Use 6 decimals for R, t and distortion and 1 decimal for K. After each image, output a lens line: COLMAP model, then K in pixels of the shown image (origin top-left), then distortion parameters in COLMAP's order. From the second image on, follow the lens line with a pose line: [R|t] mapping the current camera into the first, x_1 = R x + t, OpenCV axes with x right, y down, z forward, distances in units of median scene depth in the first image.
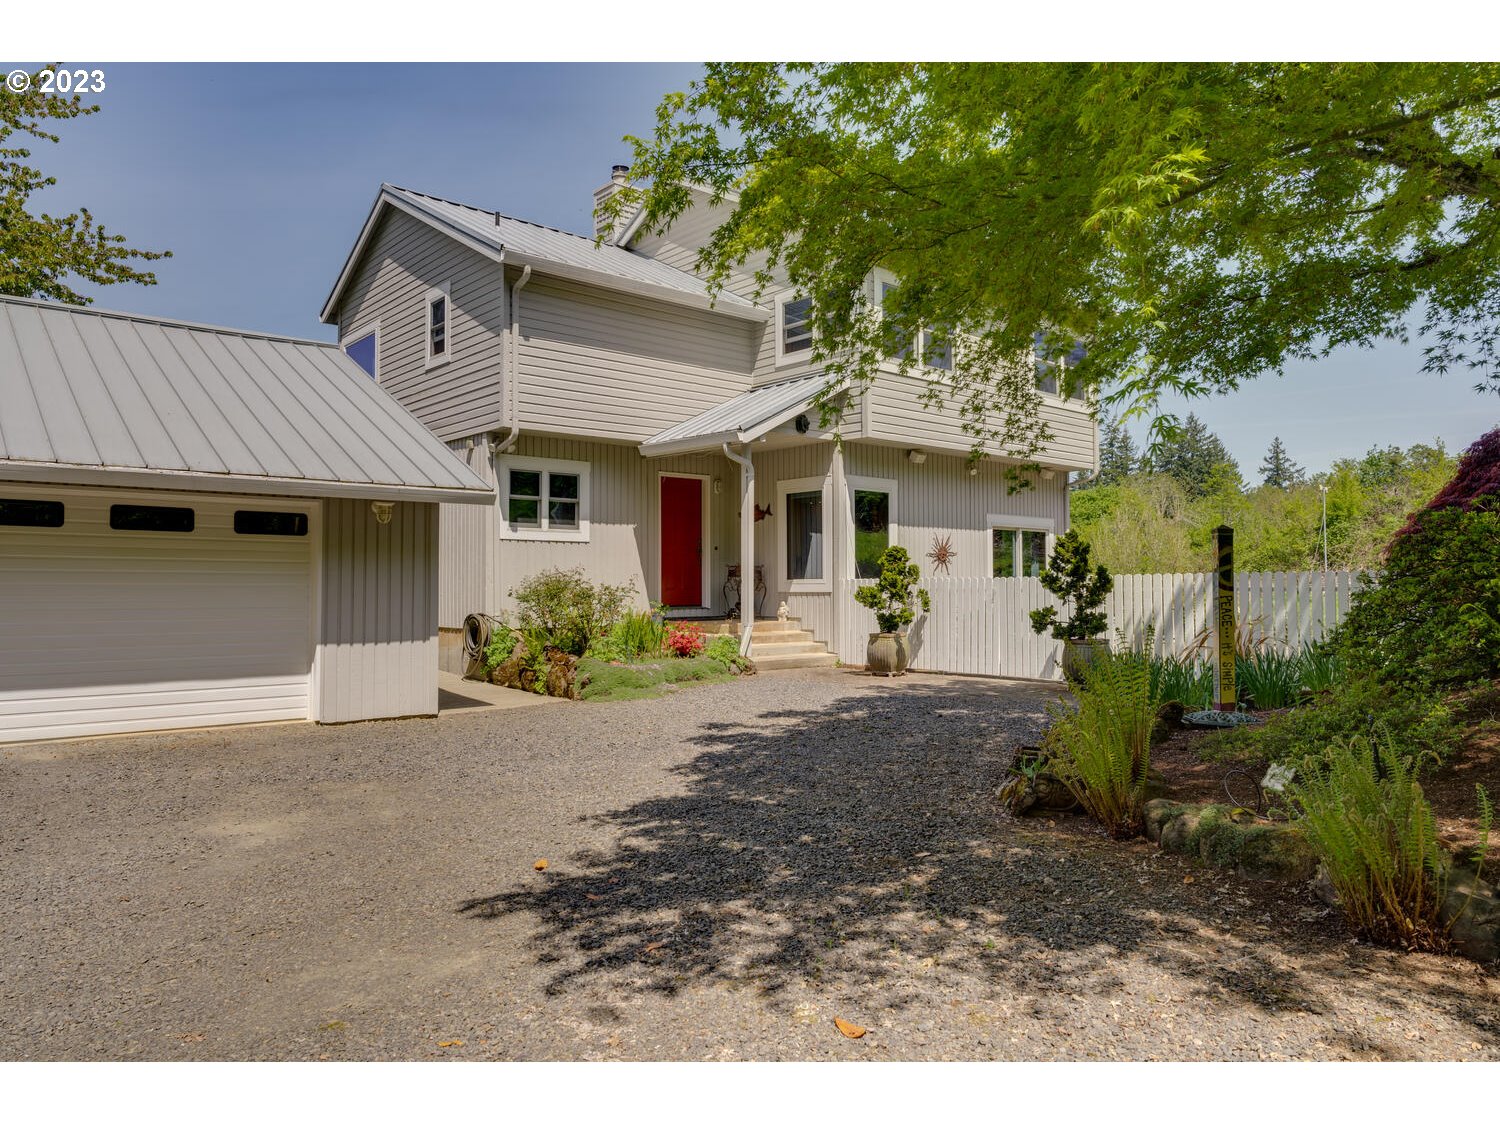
lens RADIAL K [[991.7, 0, 750.0], [0, 991.7, 562.5], [0, 0, 1]] dist [0.000835, -0.000365]
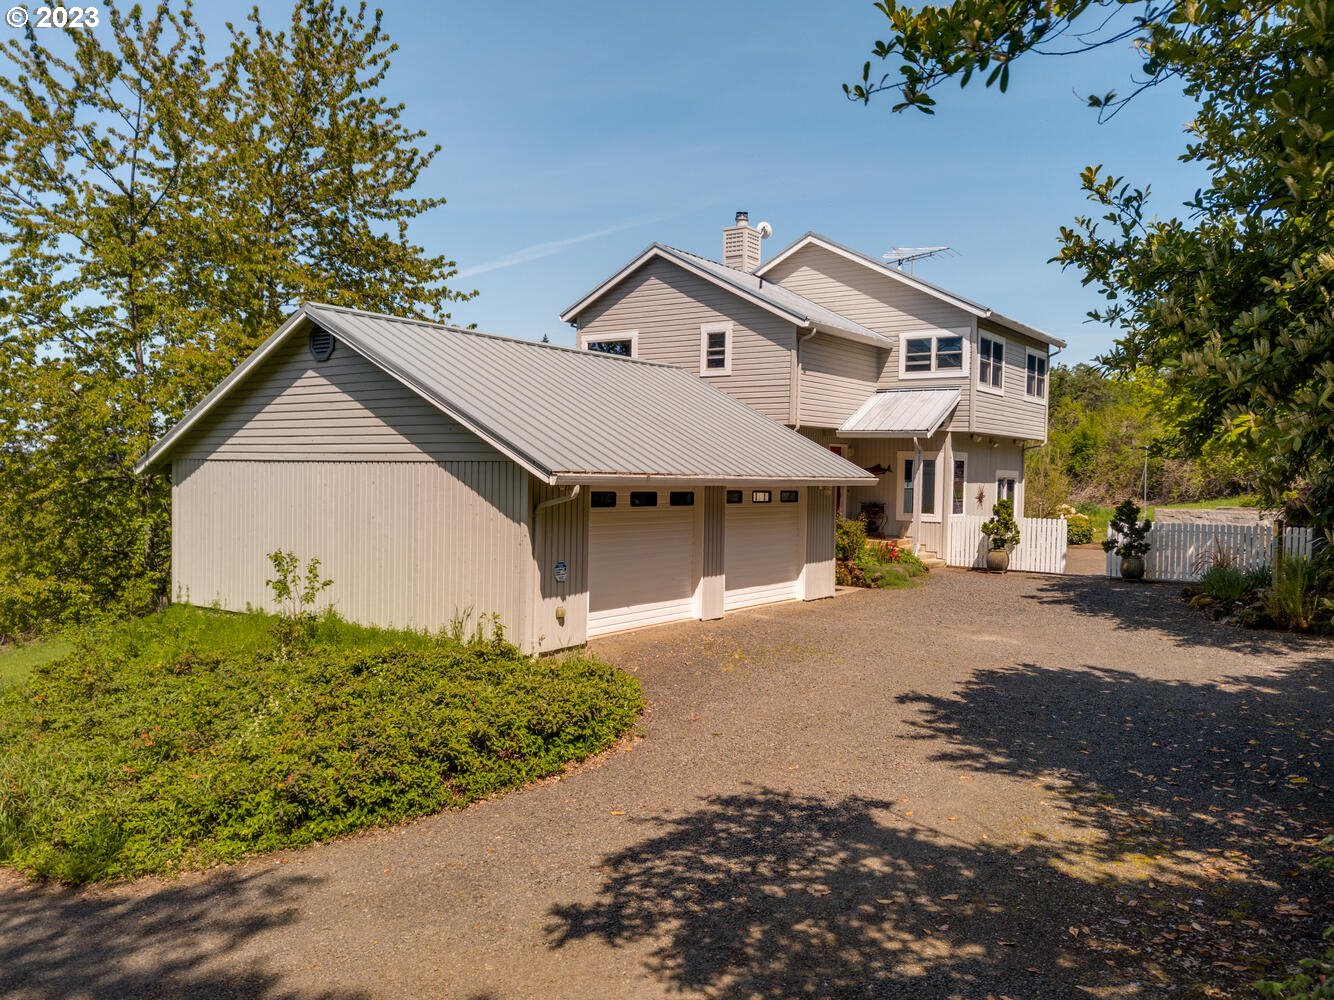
lens RADIAL K [[1011.4, 0, 667.0], [0, 1011.4, 500.0], [0, 0, 1]] dist [0.001040, 0.000756]
pose [[0.973527, 0.012053, 0.228255, -0.708056], [-0.024033, 0.998471, 0.049775, -0.076098], [-0.227306, -0.053943, 0.972328, -0.503316]]
